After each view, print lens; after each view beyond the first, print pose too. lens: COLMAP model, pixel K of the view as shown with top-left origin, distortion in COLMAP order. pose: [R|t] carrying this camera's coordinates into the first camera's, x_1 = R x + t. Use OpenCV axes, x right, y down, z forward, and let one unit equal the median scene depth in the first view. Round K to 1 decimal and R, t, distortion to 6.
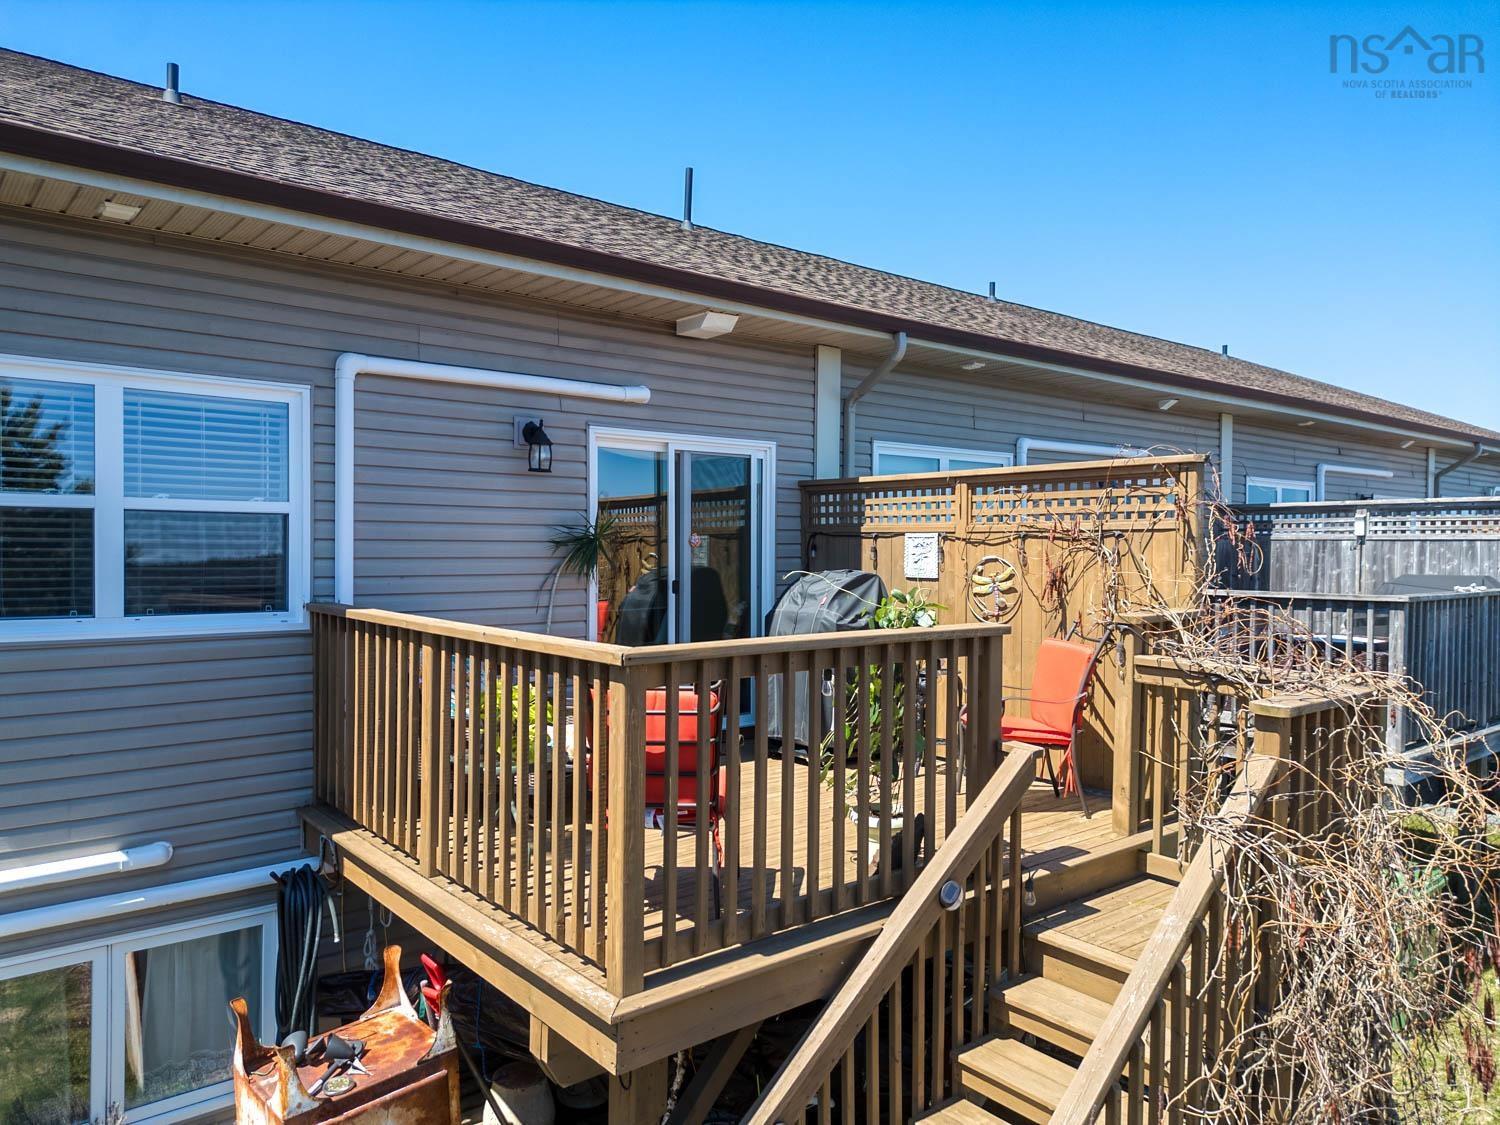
lens RADIAL K [[1037.9, 0, 755.5], [0, 1037.9, 561.3], [0, 0, 1]] dist [0.085354, -0.084836]
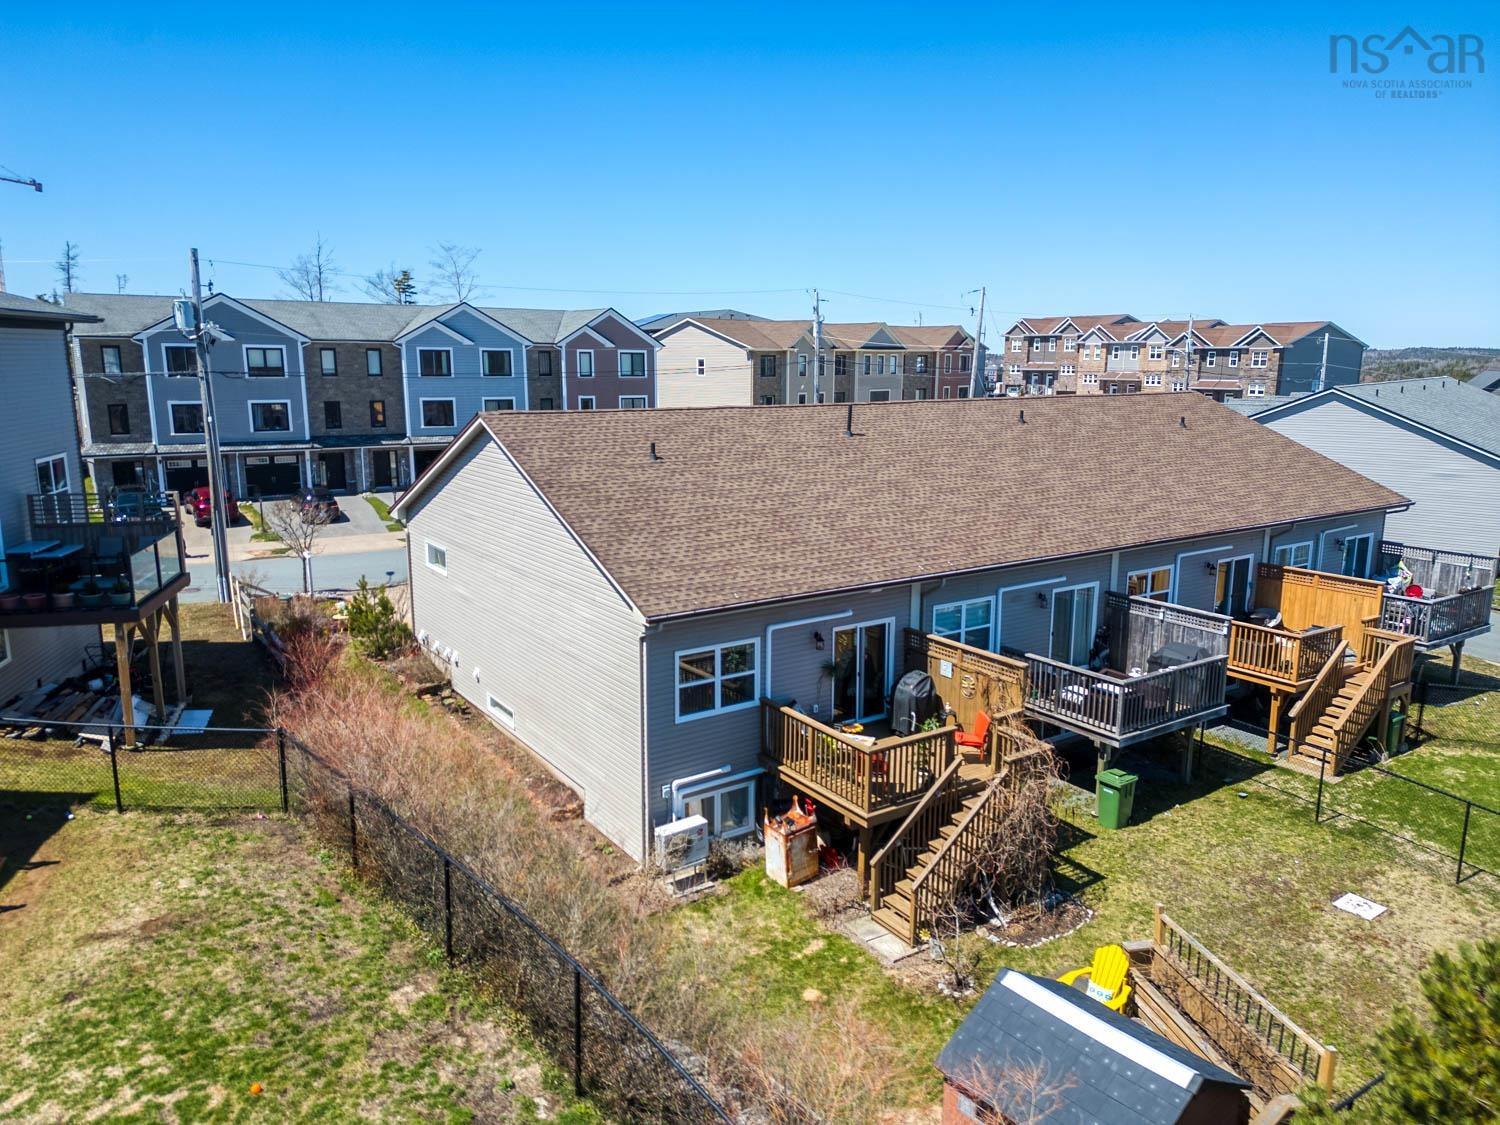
lens RADIAL K [[1037.9, 0, 755.5], [0, 1037.9, 561.3], [0, 0, 1]] dist [0.085354, -0.084836]
pose [[0.995753, 0.018735, -0.090143, -0.161702], [-0.002026, 0.983301, 0.181975, -1.184472], [0.092047, -0.181020, 0.979163, -2.621047]]
